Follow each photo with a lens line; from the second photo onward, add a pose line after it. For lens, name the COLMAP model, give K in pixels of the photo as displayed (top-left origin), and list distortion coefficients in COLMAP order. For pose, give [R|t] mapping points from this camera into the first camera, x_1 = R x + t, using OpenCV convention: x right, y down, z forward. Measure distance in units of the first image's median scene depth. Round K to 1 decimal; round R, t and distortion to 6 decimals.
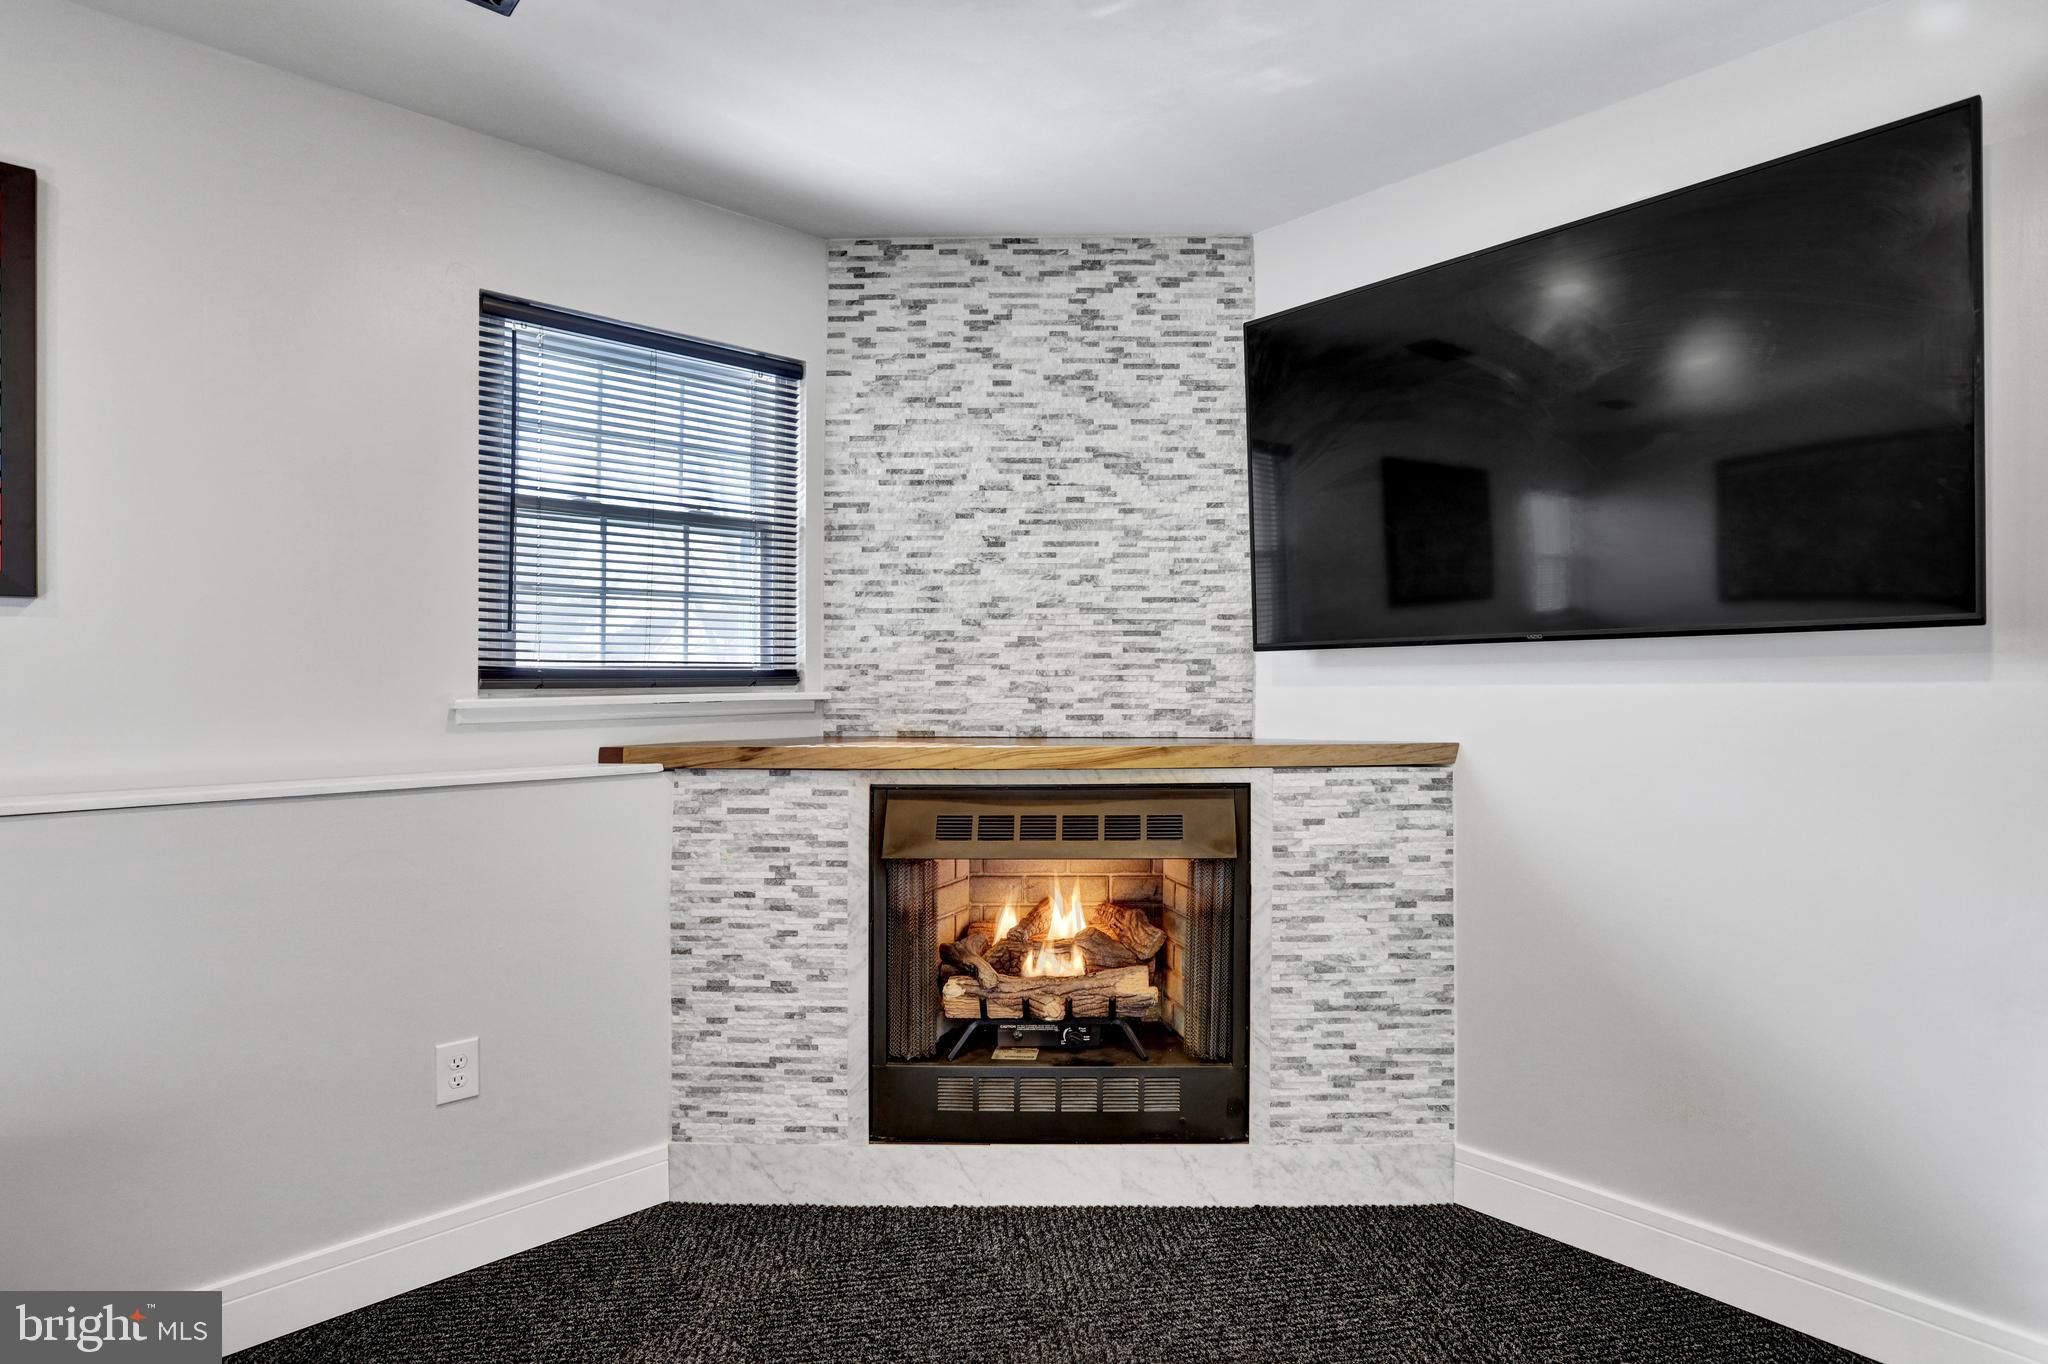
lens RADIAL K [[1036.3, 0, 1111.5], [0, 1036.3, 677.4], [0, 0, 1]] dist [-0.068857, 0.006863]
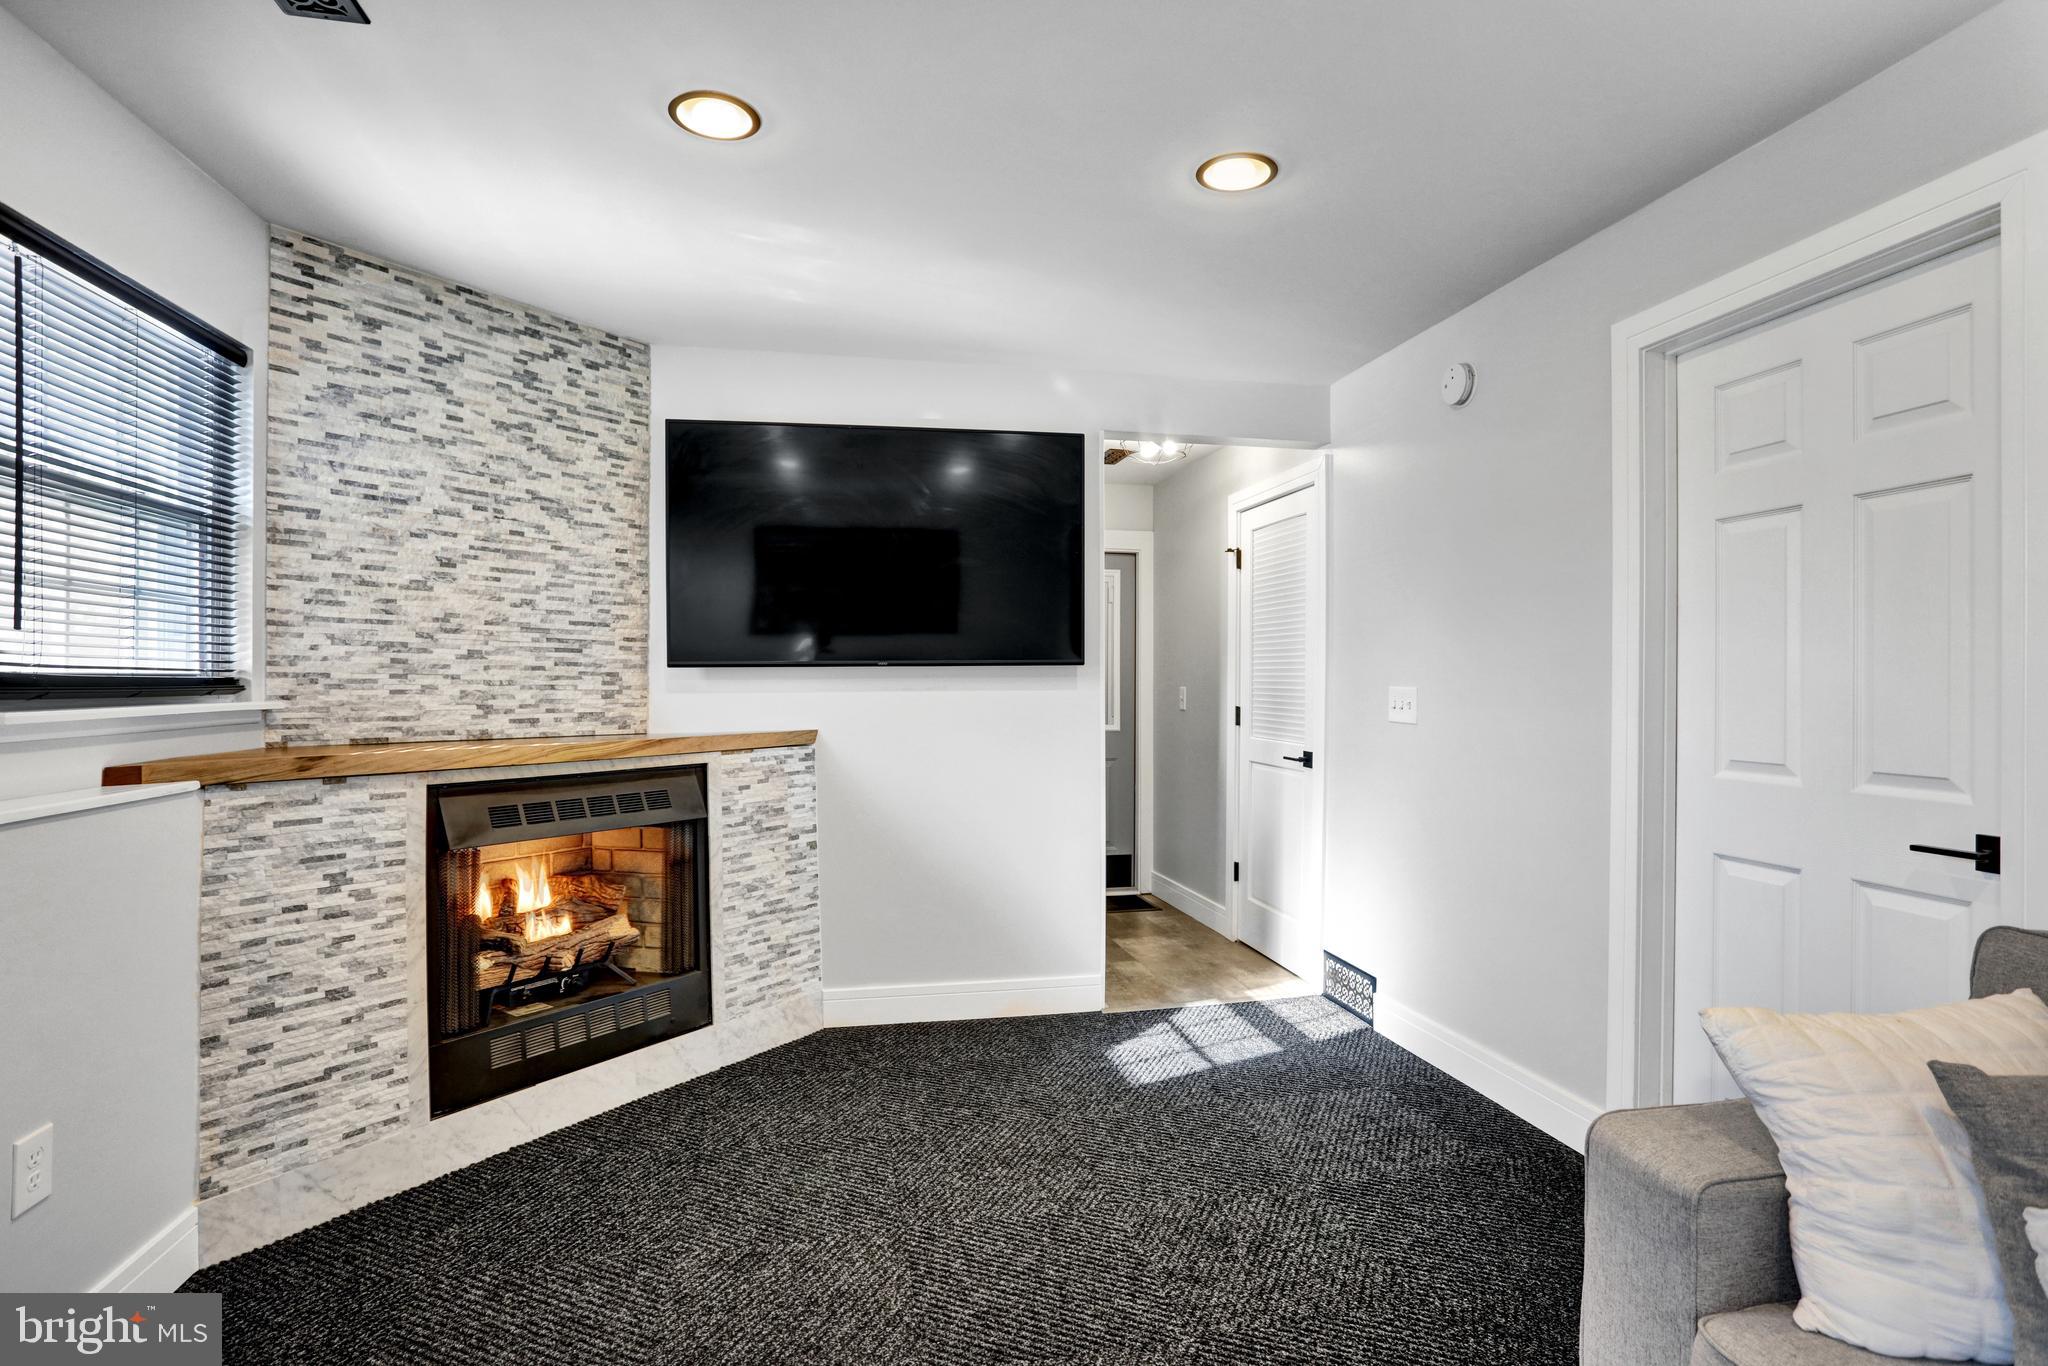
lens RADIAL K [[1007.3, 0, 1025.0], [0, 1007.3, 668.4], [0, 0, 1]] dist [-0.062785, 0.031016]
pose [[0.550402, 0.017031, 0.834726, -0.649253], [-0.001268, 0.999808, -0.019564, 0.000442], [-0.834899, 0.009710, 0.550318, -0.083344]]
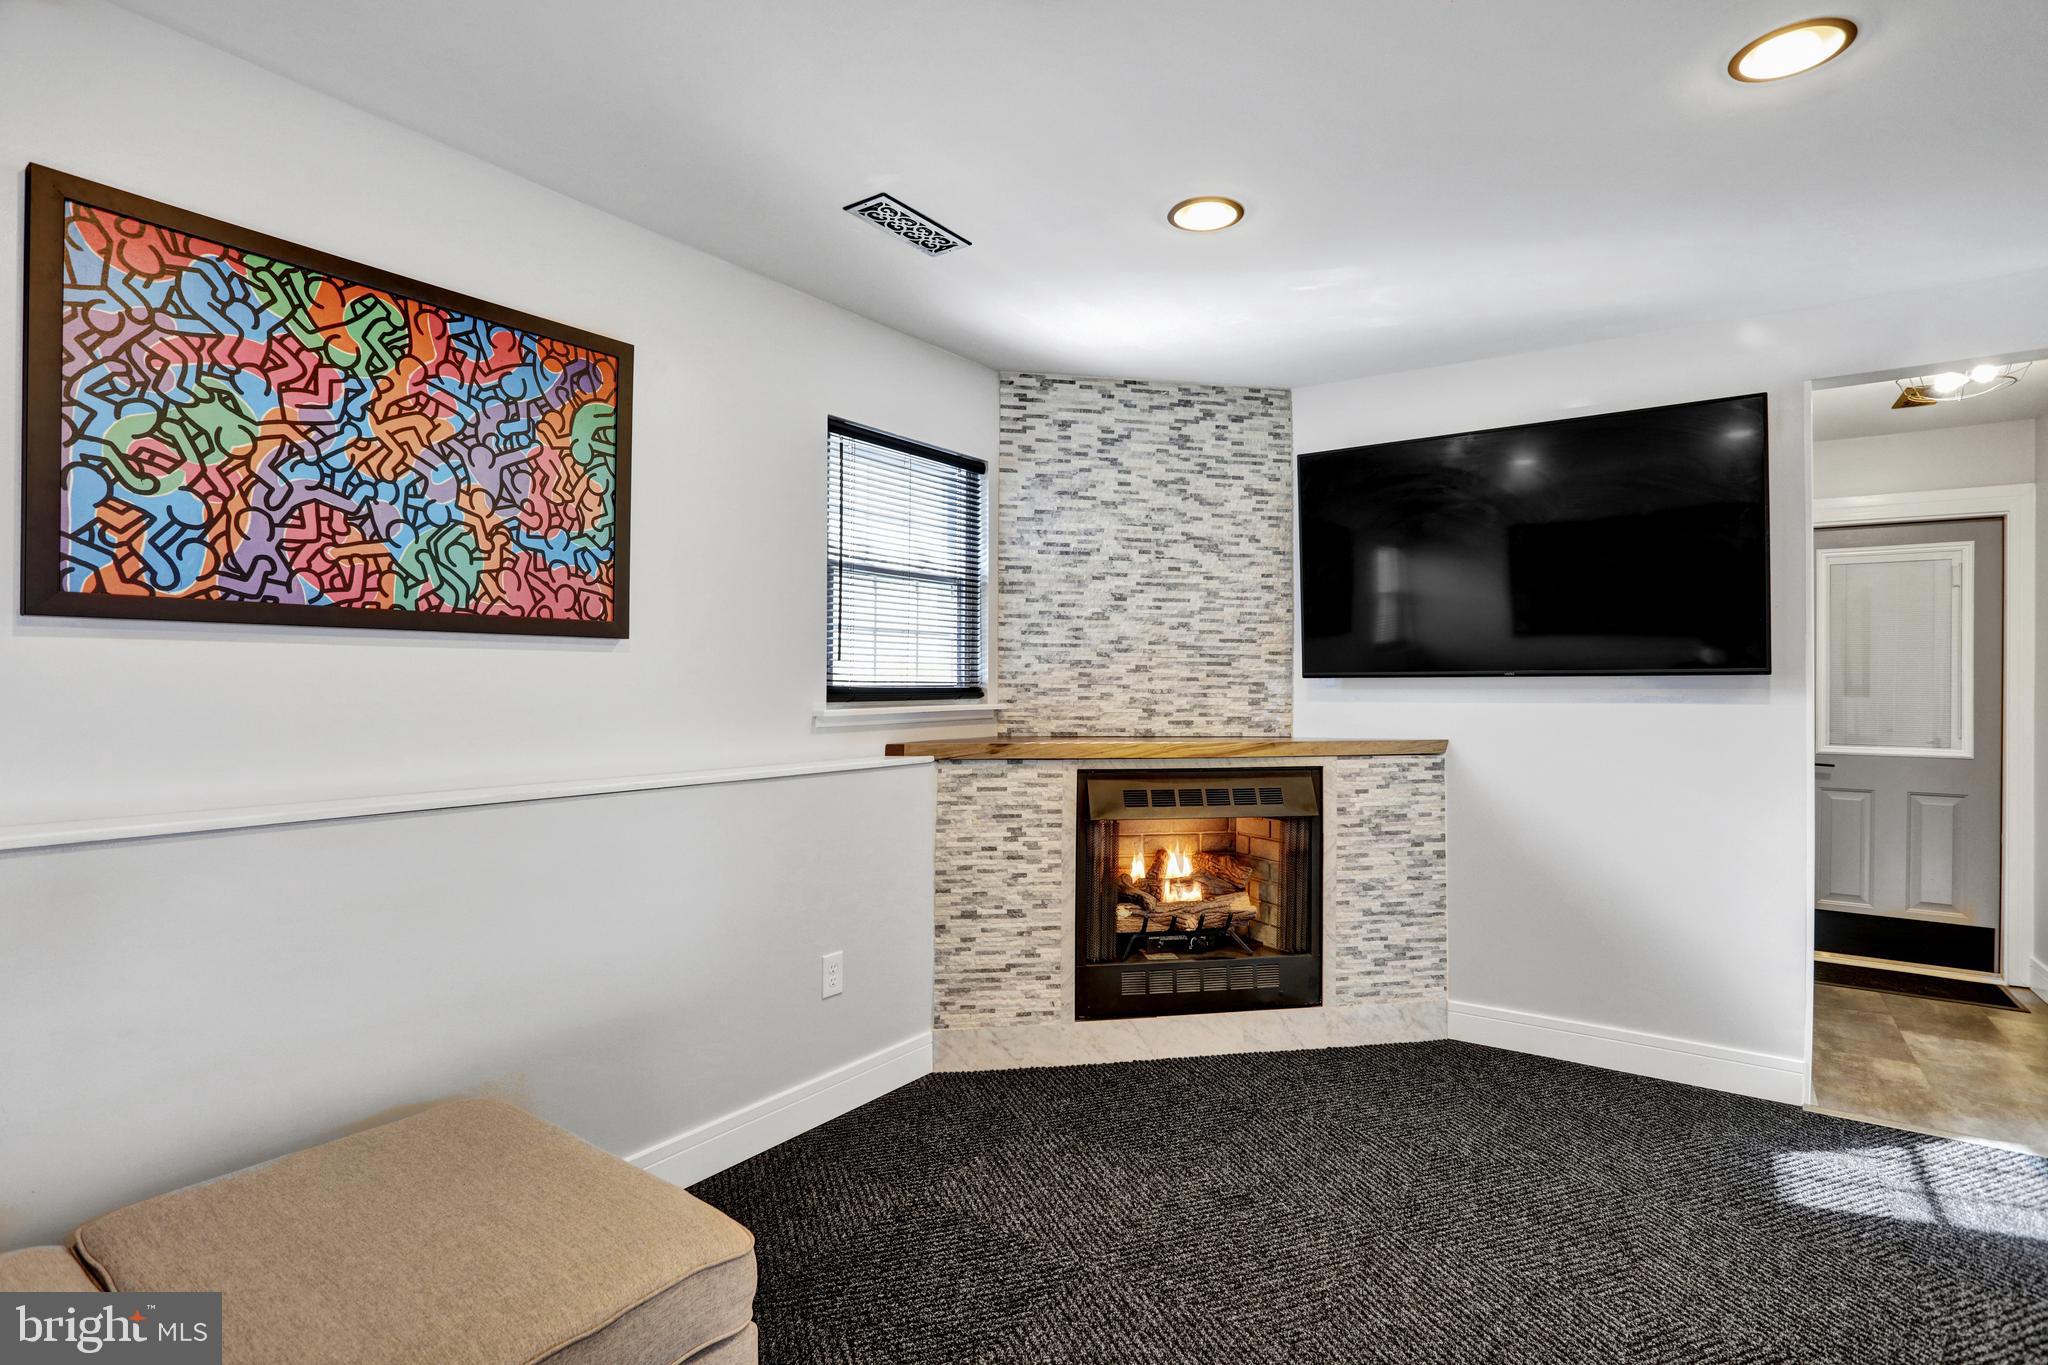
lens RADIAL K [[1007.3, 0, 1049.2], [0, 1007.3, 658.5], [0, 0, 1]] dist [-0.062785, 0.031016]
pose [[0.984033, 0.013557, 0.177469, -0.450102], [-0.009686, 0.999696, -0.022660, -0.016204], [-0.177723, 0.020579, 0.983865, -0.326677]]
